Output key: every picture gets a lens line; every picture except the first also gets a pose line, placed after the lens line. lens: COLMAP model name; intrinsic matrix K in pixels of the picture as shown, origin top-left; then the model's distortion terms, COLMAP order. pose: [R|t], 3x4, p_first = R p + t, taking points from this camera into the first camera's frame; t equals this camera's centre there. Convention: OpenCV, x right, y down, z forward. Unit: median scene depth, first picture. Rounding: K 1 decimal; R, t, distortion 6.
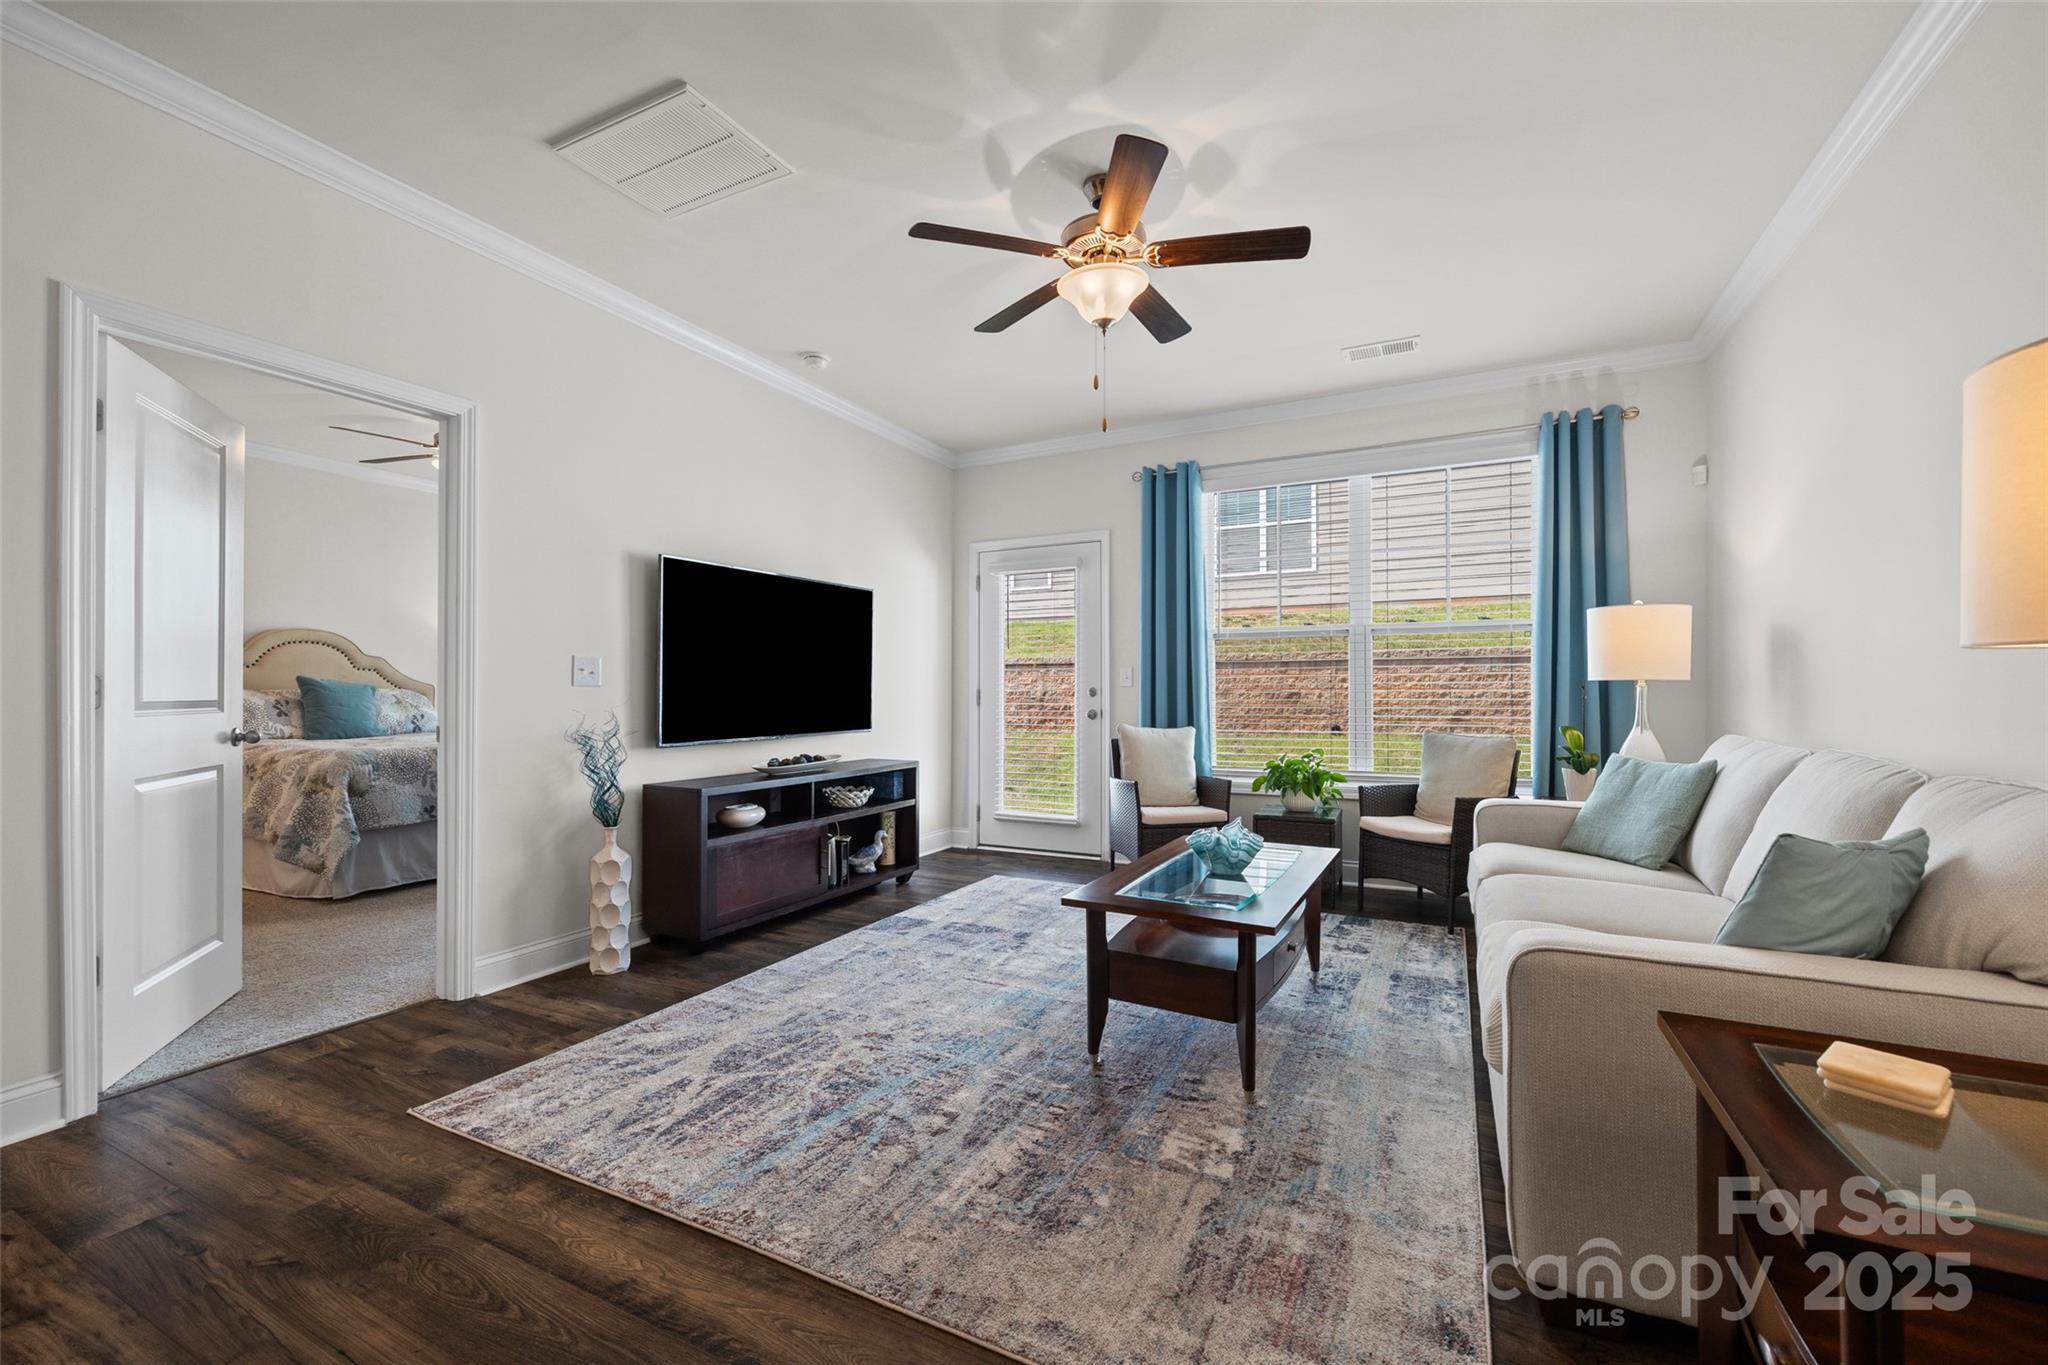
lens RADIAL K [[820.9, 0, 1031.5], [0, 820.9, 684.9], [0, 0, 1]] dist [-0.004039, -0.000253]
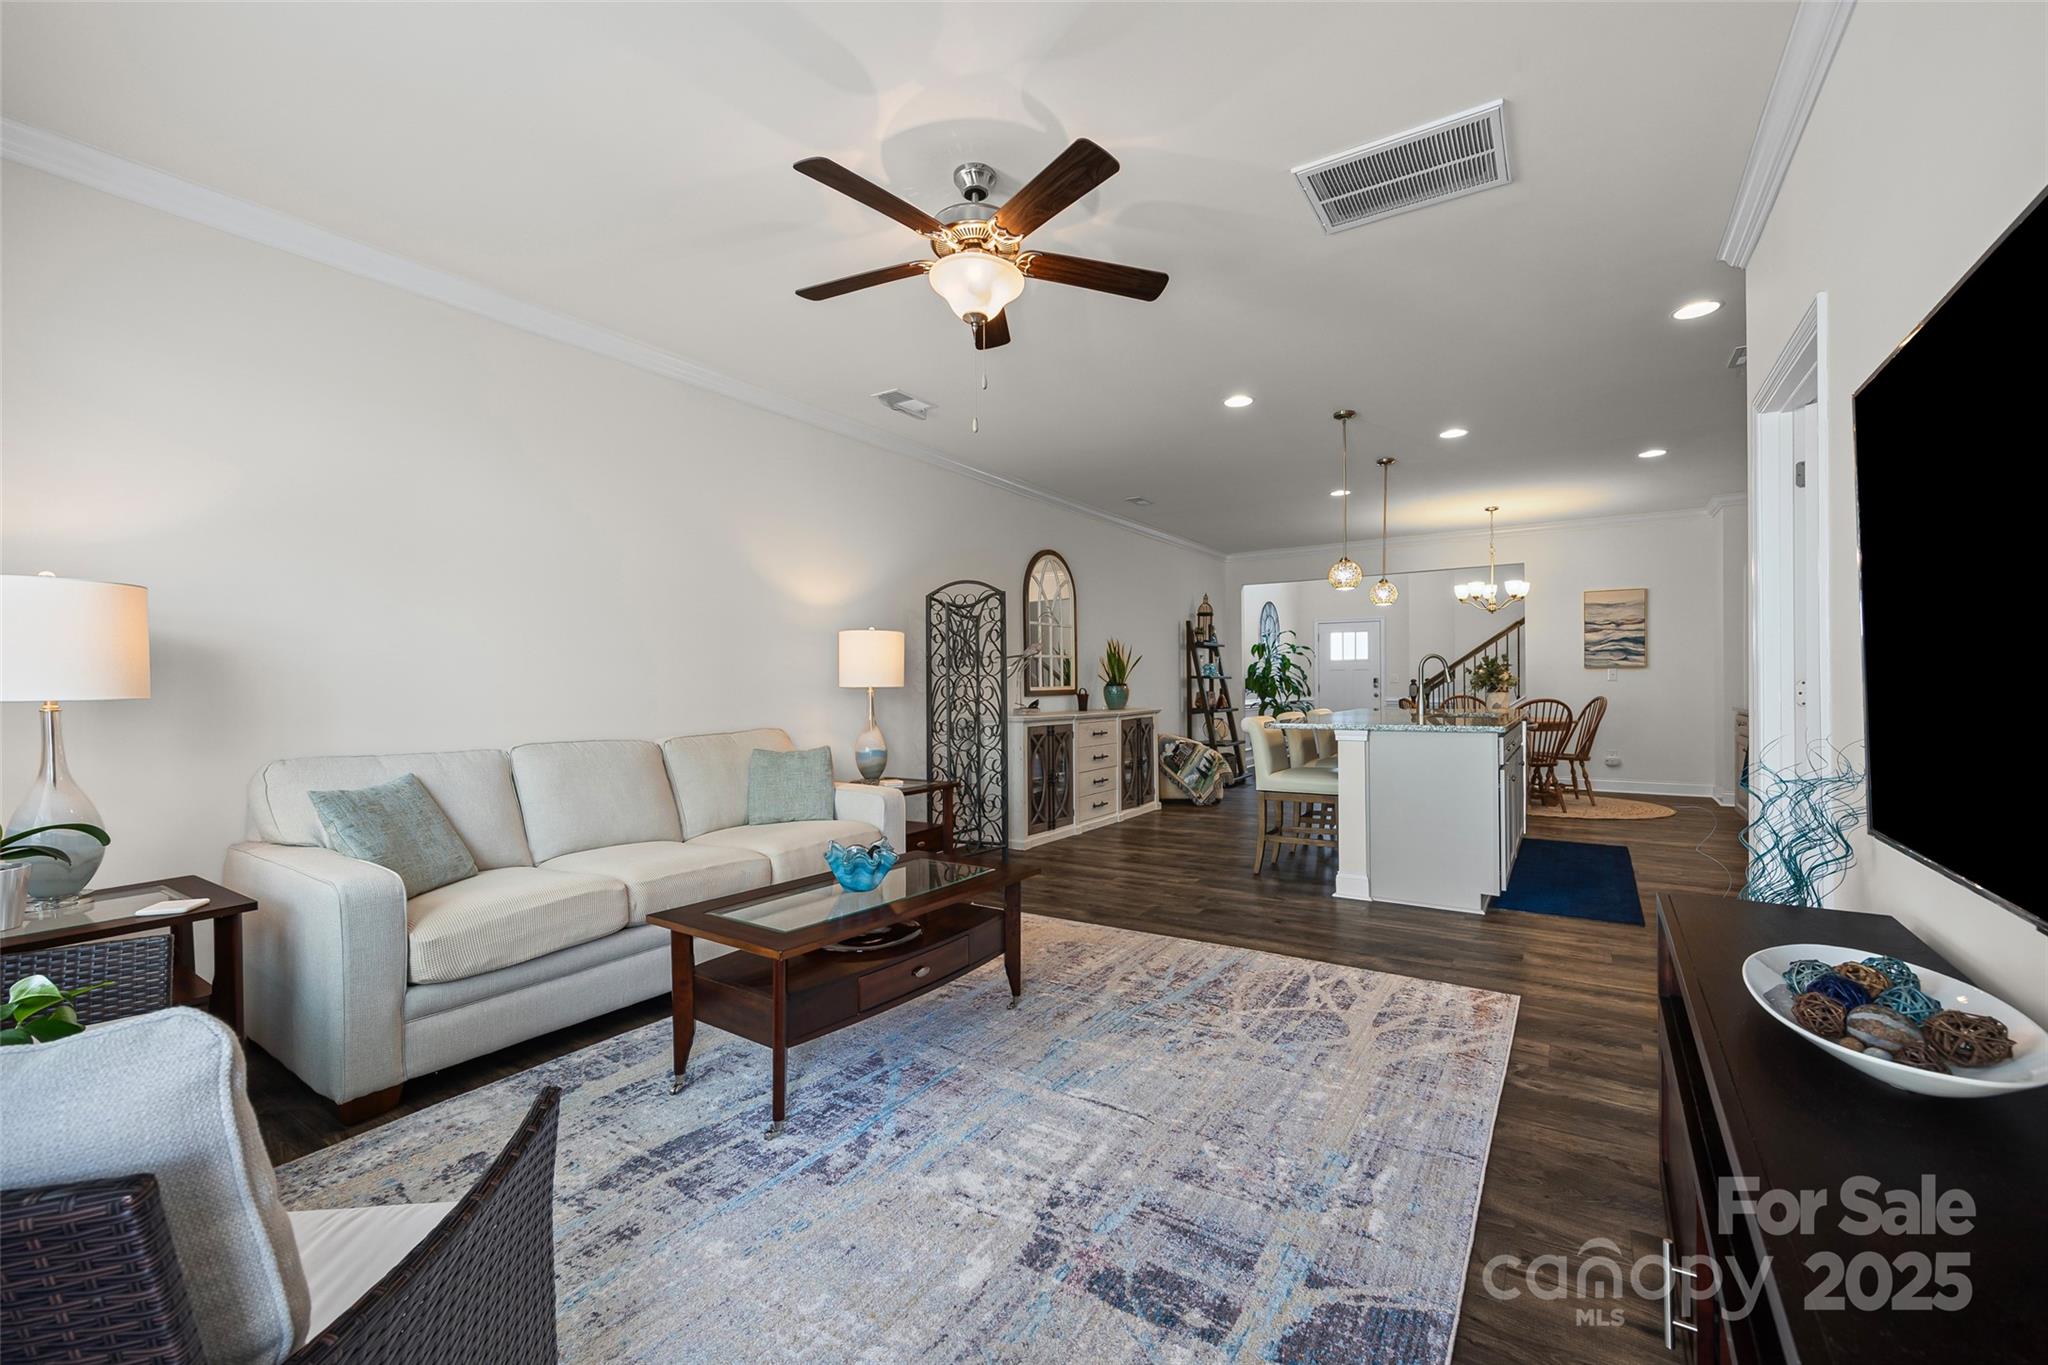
lens RADIAL K [[830.6, 0, 1034.6], [0, 830.6, 694.4], [0, 0, 1]] dist [-0.003514, -0.000227]
pose [[-0.993672, 0.010319, 0.111847, -0.066929], [0.010968, 0.999926, 0.005185, -0.005604], [-0.111785, 0.006379, -0.993712, 1.561469]]
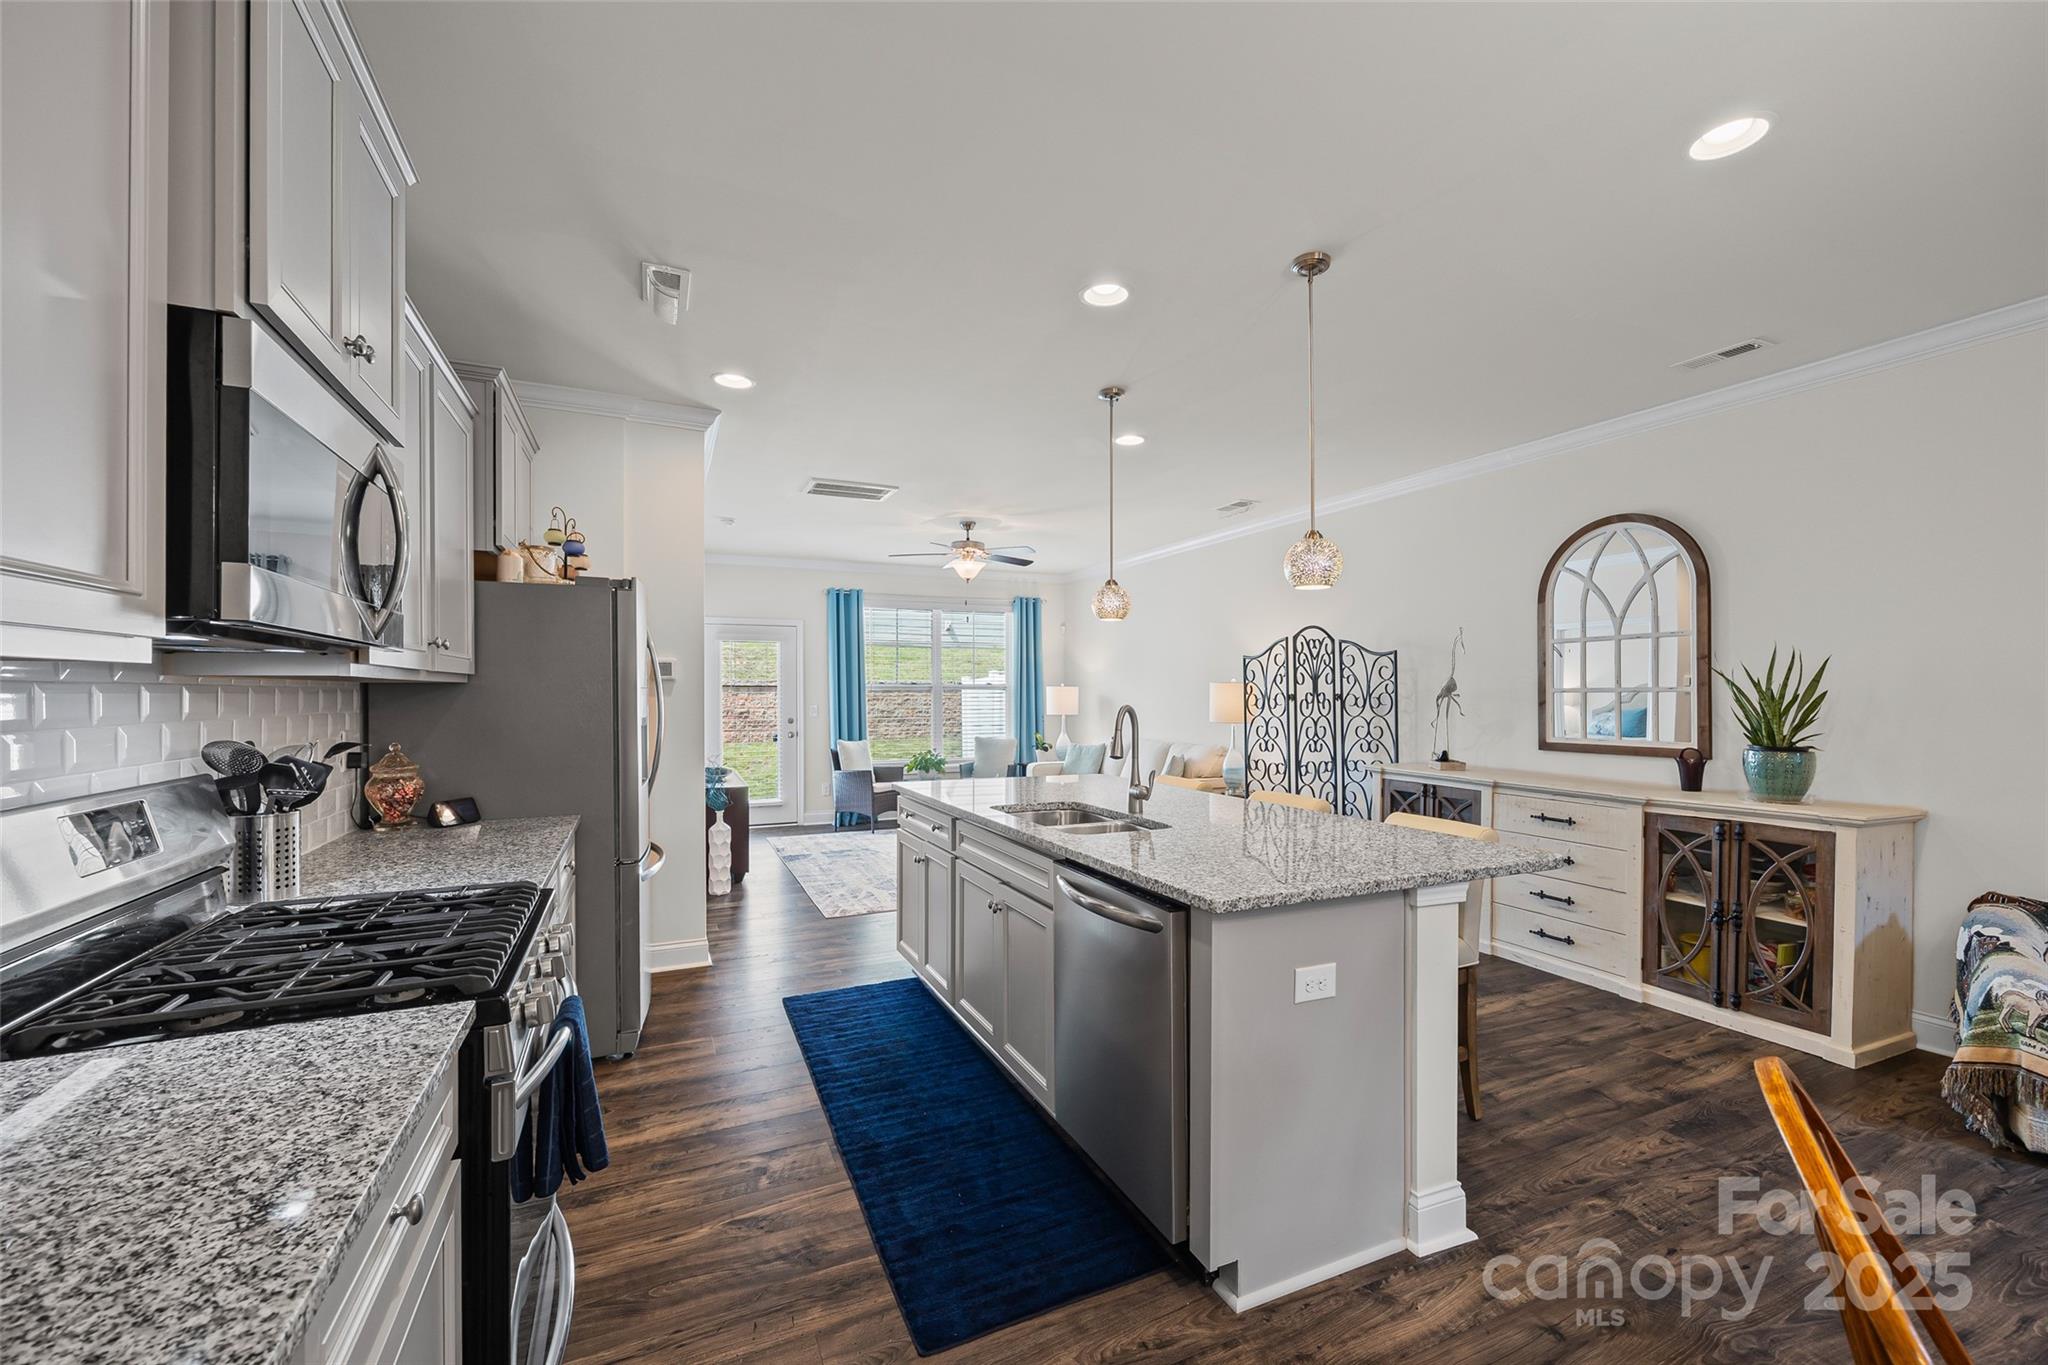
lens RADIAL K [[830.6, 0, 1034.6], [0, 830.6, 694.4], [0, 0, 1]] dist [-0.003514, -0.000227]
pose [[0.623736, -0.000161, 0.781635, -1.409219], [-0.005342, 0.999976, 0.004469, -0.082536], [-0.781617, -0.006963, 0.623720, -0.591343]]
